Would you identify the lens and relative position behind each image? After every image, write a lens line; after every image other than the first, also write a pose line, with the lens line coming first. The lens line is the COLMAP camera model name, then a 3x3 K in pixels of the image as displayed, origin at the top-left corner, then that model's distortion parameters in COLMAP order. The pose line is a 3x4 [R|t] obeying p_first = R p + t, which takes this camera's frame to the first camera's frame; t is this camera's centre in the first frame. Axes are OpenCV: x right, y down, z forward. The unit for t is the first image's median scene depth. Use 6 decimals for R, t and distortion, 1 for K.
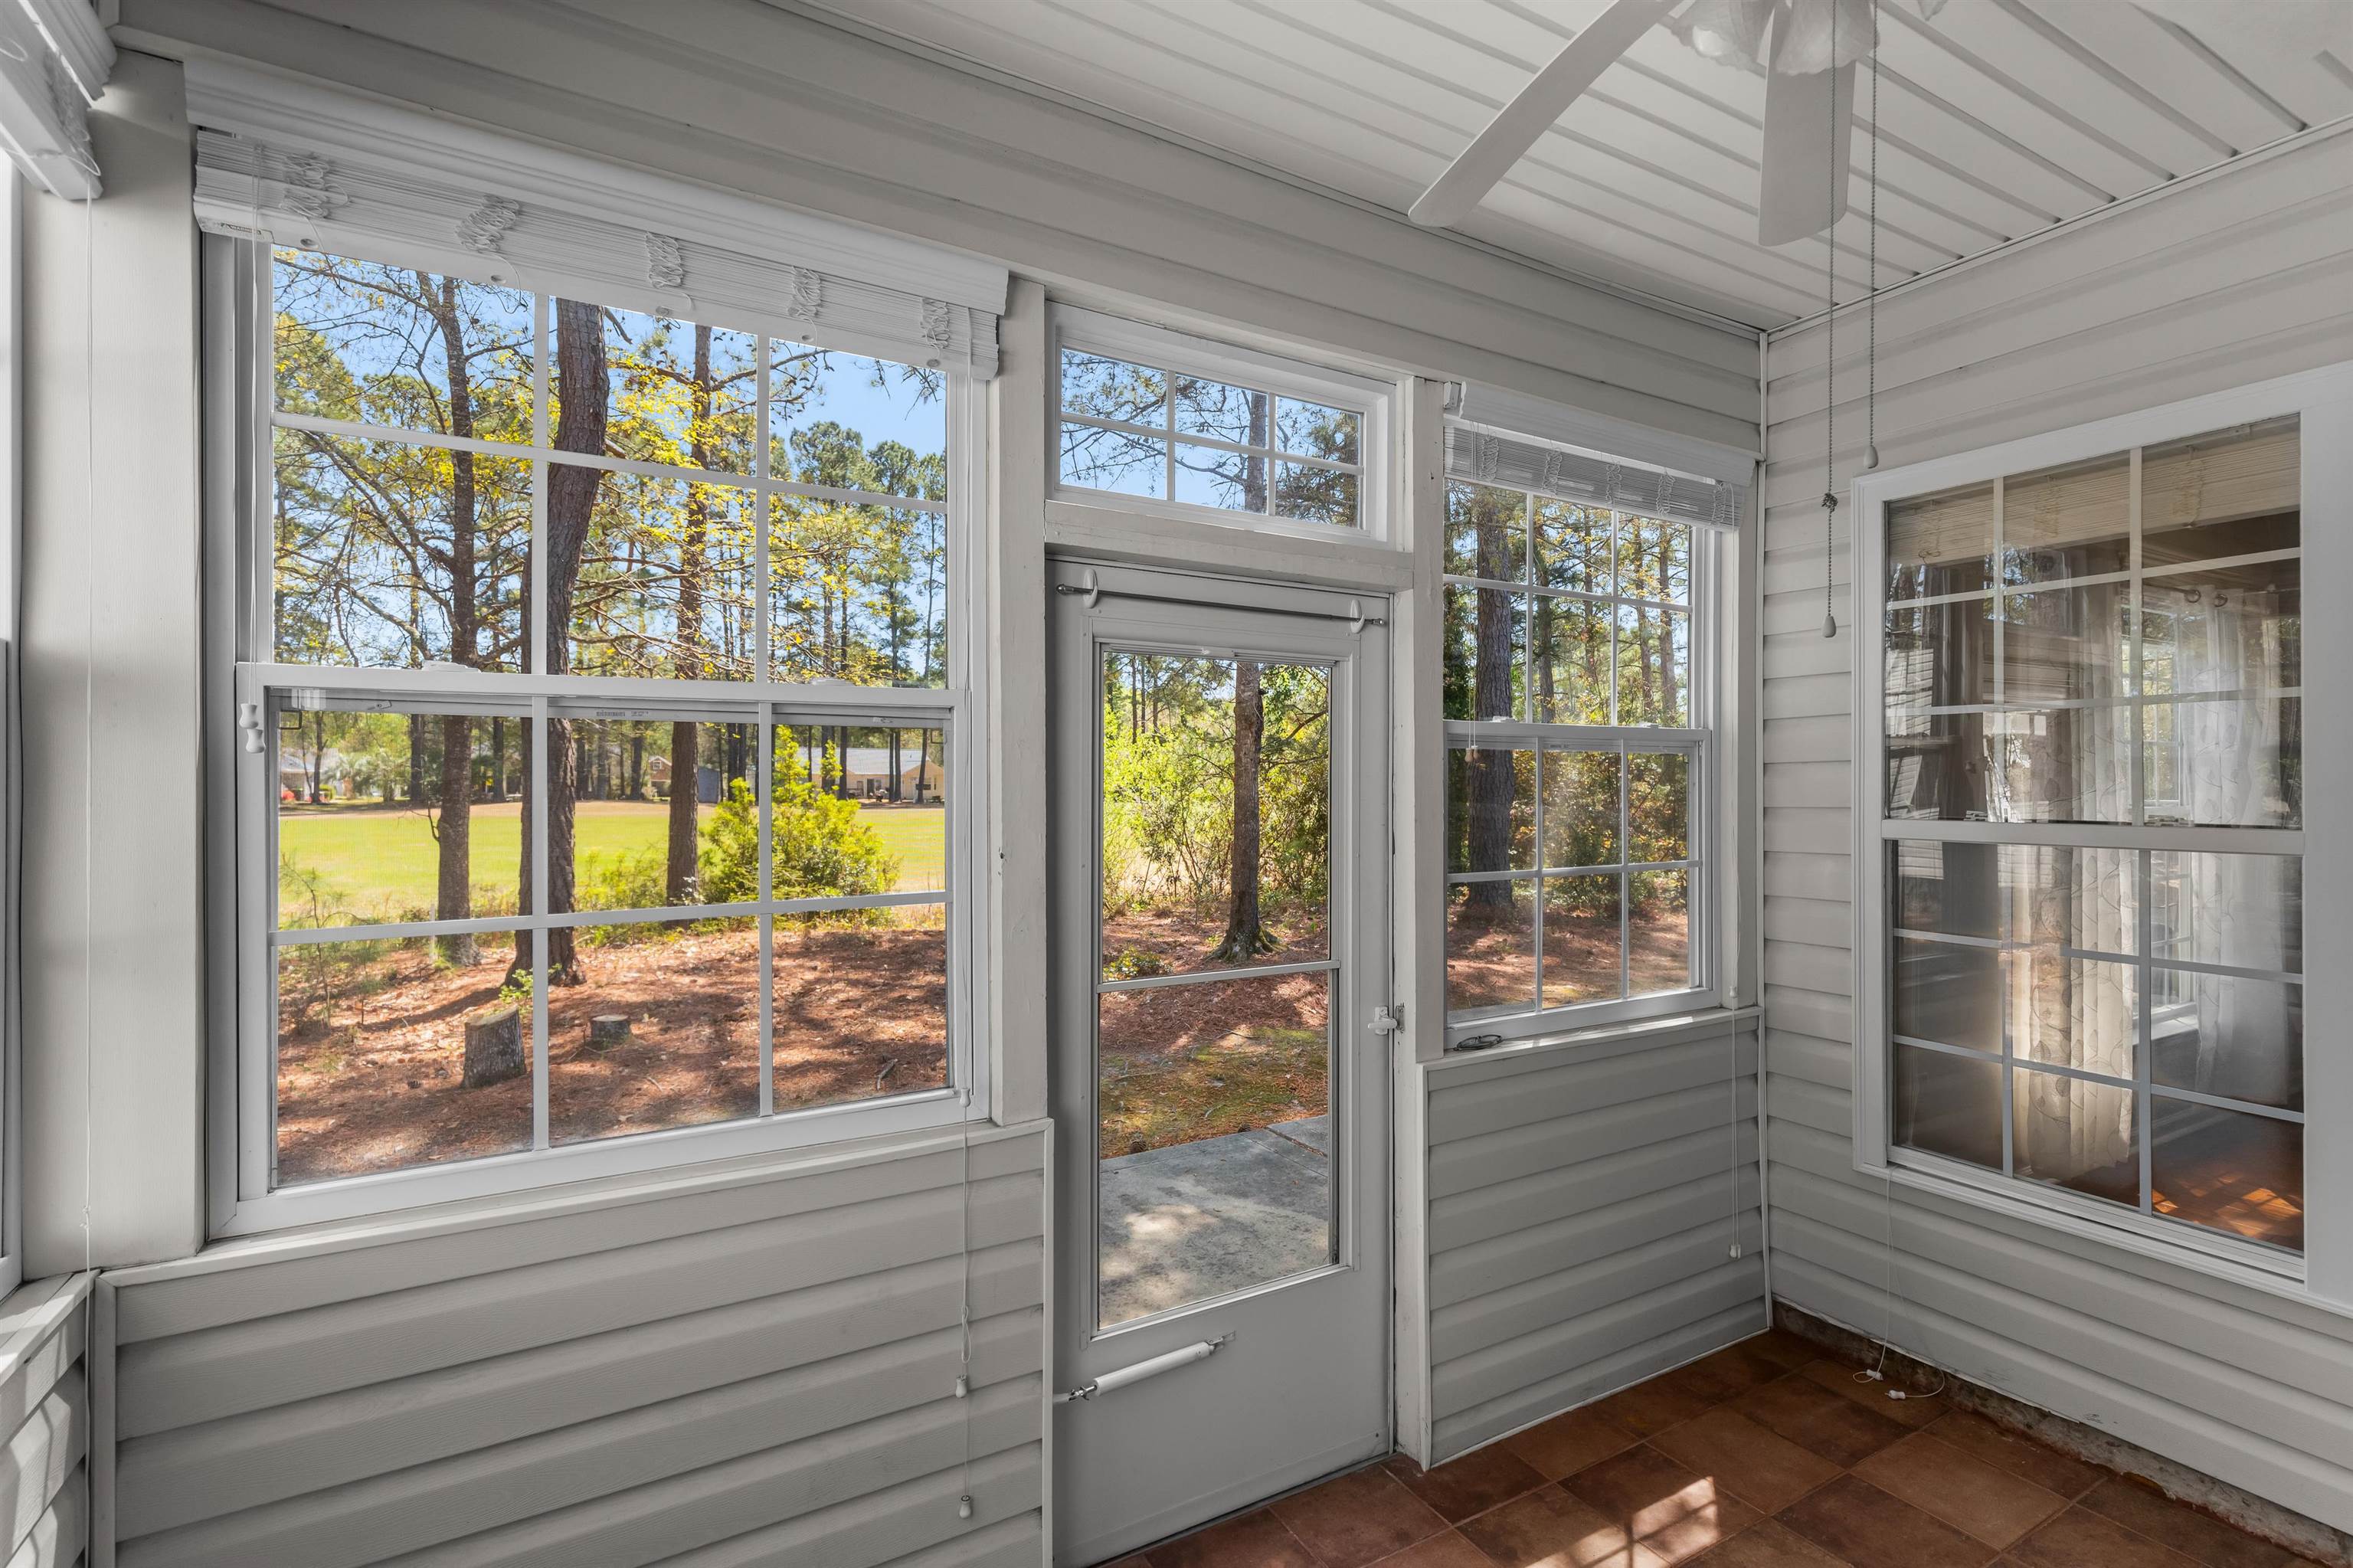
lens RADIAL K [[1084.7, 0, 1176.5], [0, 1084.7, 784.0], [0, 0, 1]] dist [0.001688, 0.000163]
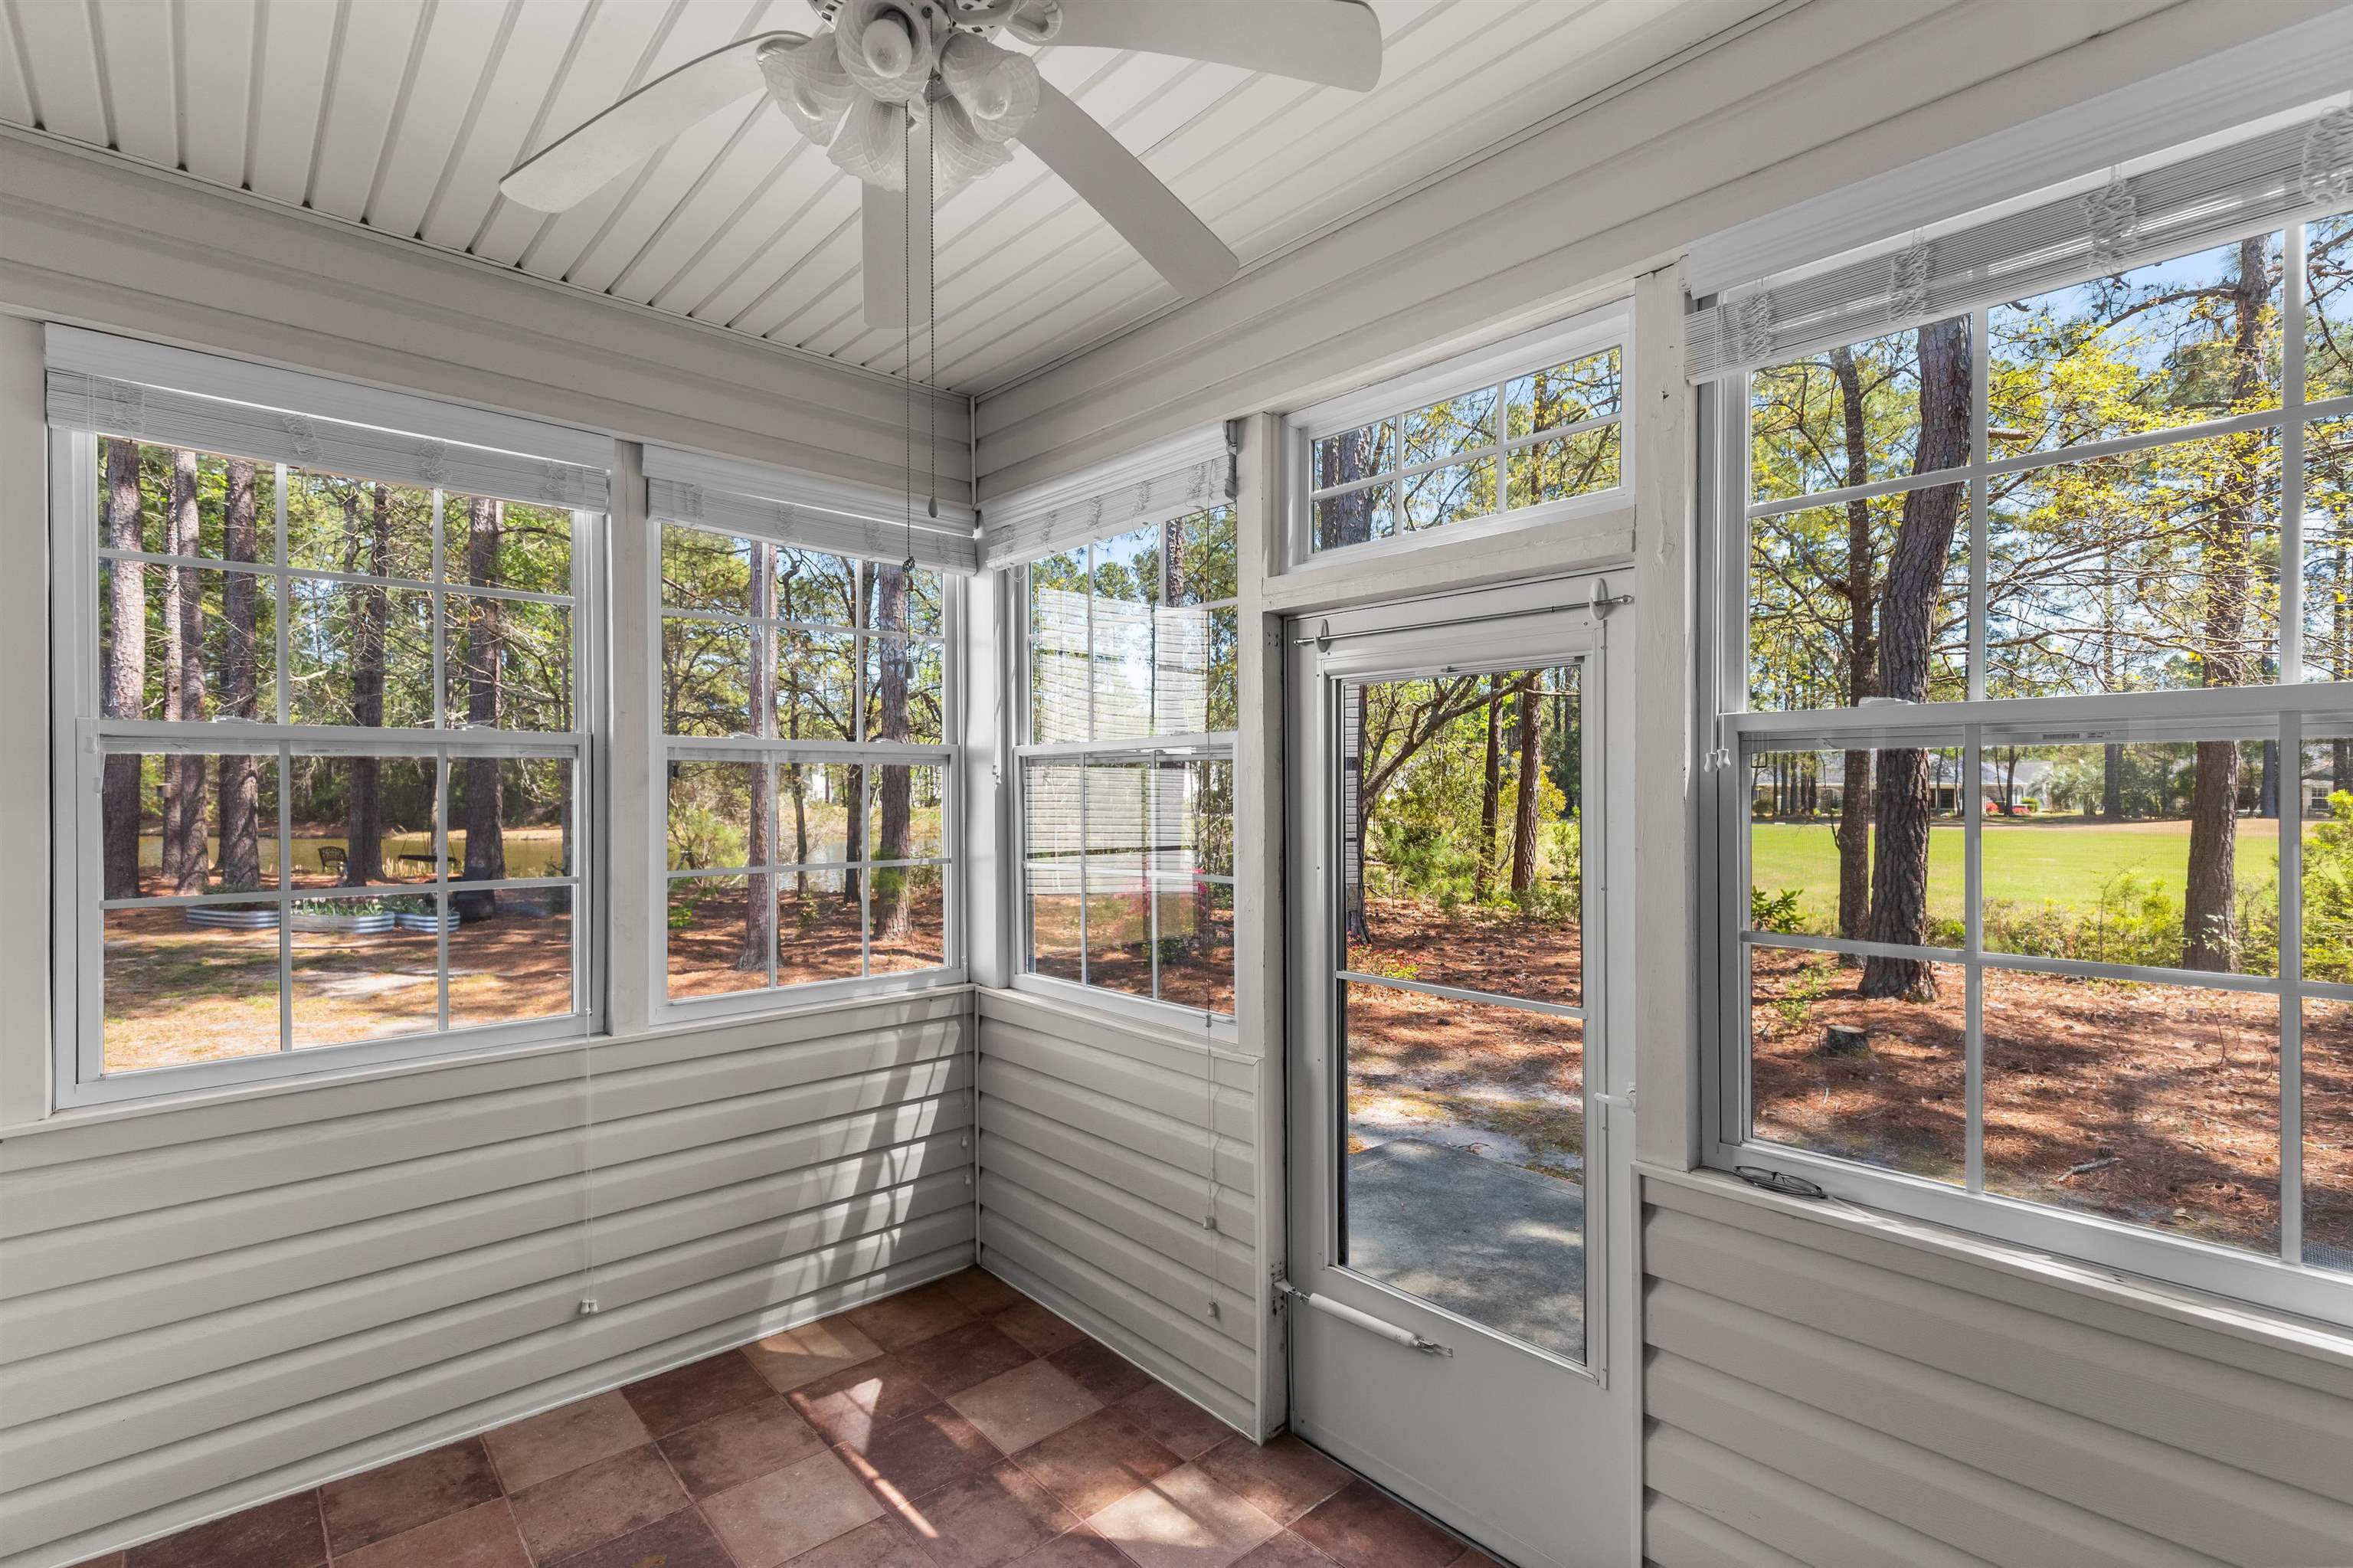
lens RADIAL K [[1053.6, 0, 1172.7], [0, 1053.6, 801.5], [0, 0, 1]] dist [0.000181, -0.000090]
pose [[0.215303, 0.006421, -0.976526, 0.977535], [-0.002424, 0.999979, 0.006040, -0.003734], [0.976544, 0.001067, 0.215314, 0.565001]]
